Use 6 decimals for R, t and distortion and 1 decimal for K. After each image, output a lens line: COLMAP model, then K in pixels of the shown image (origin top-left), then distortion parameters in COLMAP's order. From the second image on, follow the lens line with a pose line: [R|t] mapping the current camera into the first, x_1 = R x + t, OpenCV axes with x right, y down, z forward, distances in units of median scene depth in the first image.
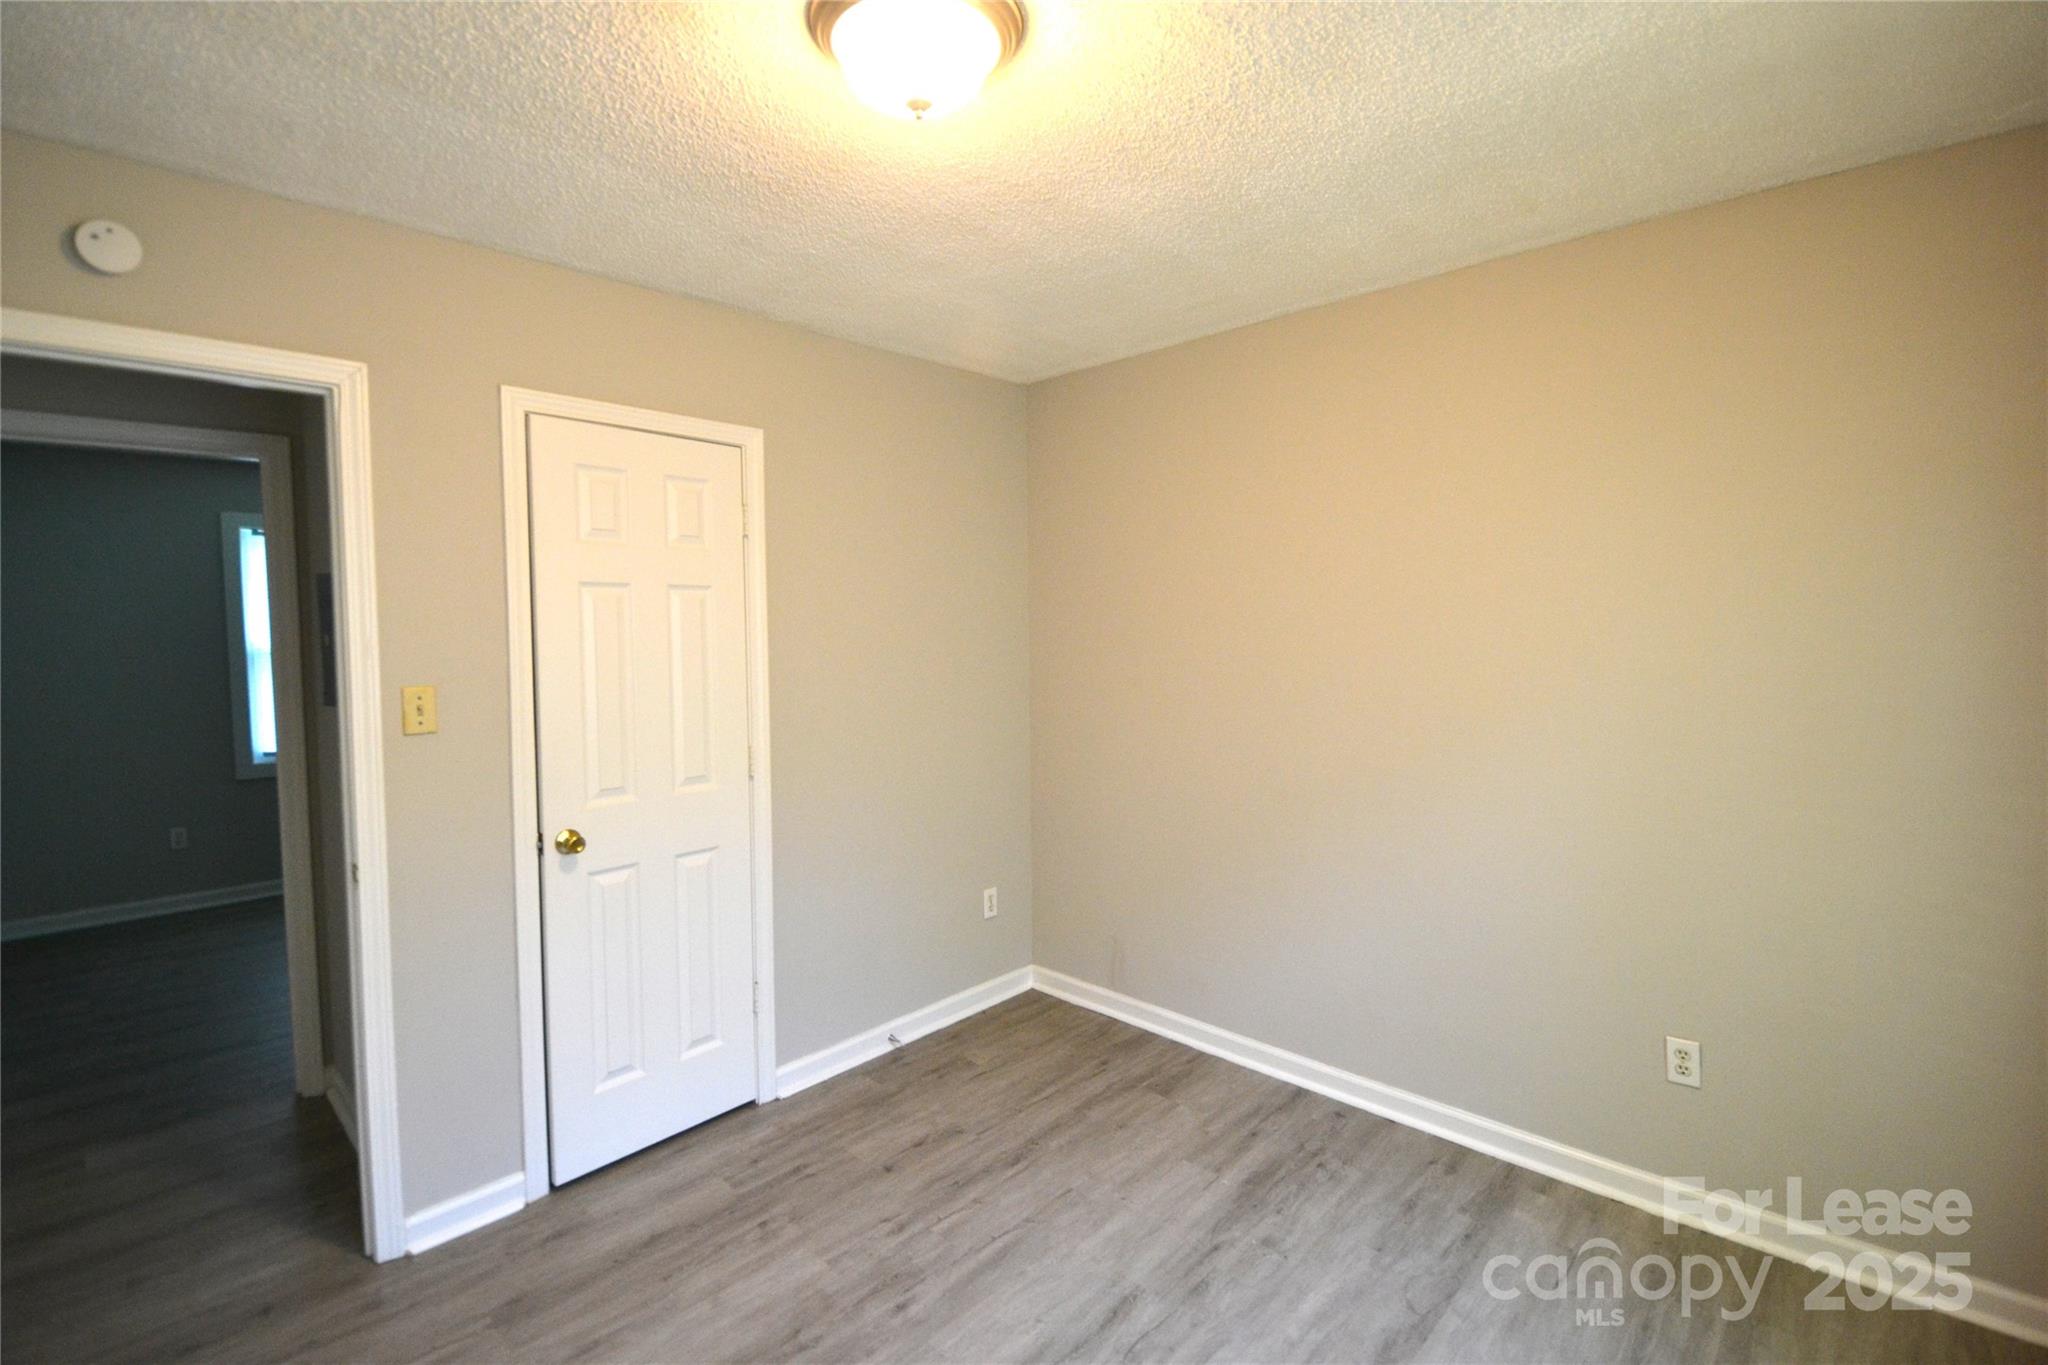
lens RADIAL K [[925.8, 0, 1029.7], [0, 925.8, 678.2], [0, 0, 1]] dist [0.001772, -0.005633]
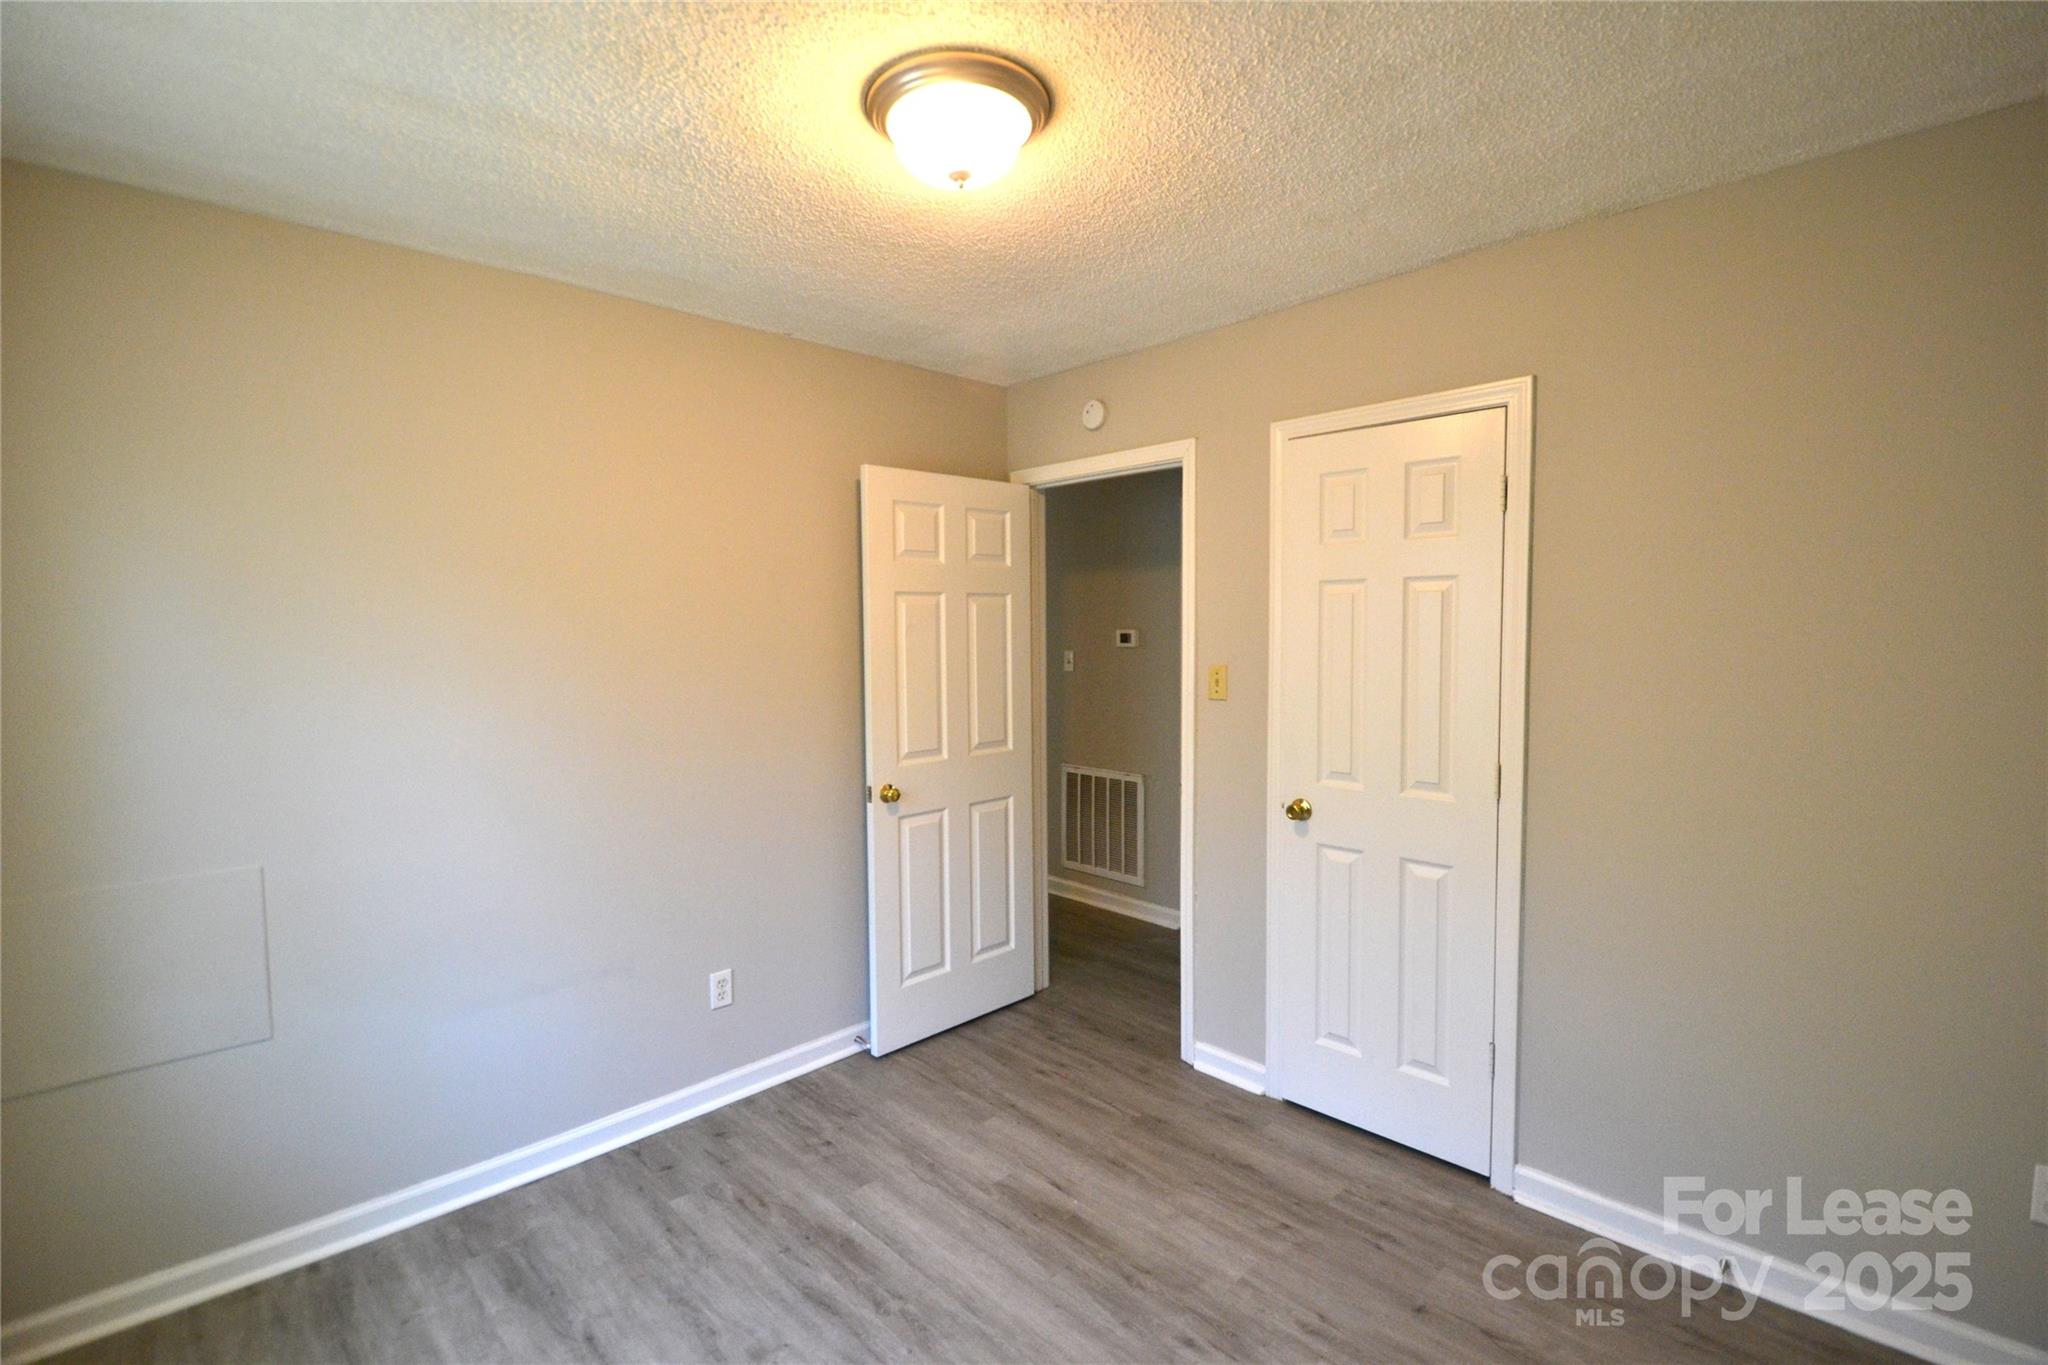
lens RADIAL K [[925.8, 0, 1025.8], [0, 925.8, 678.3], [0, 0, 1]] dist [0.001772, -0.005633]
pose [[-0.050245, 0.062248, -0.996795, 0.660731], [-0.049618, 0.996668, 0.064741, -0.042614], [0.997504, 0.052712, -0.046989, 0.723742]]
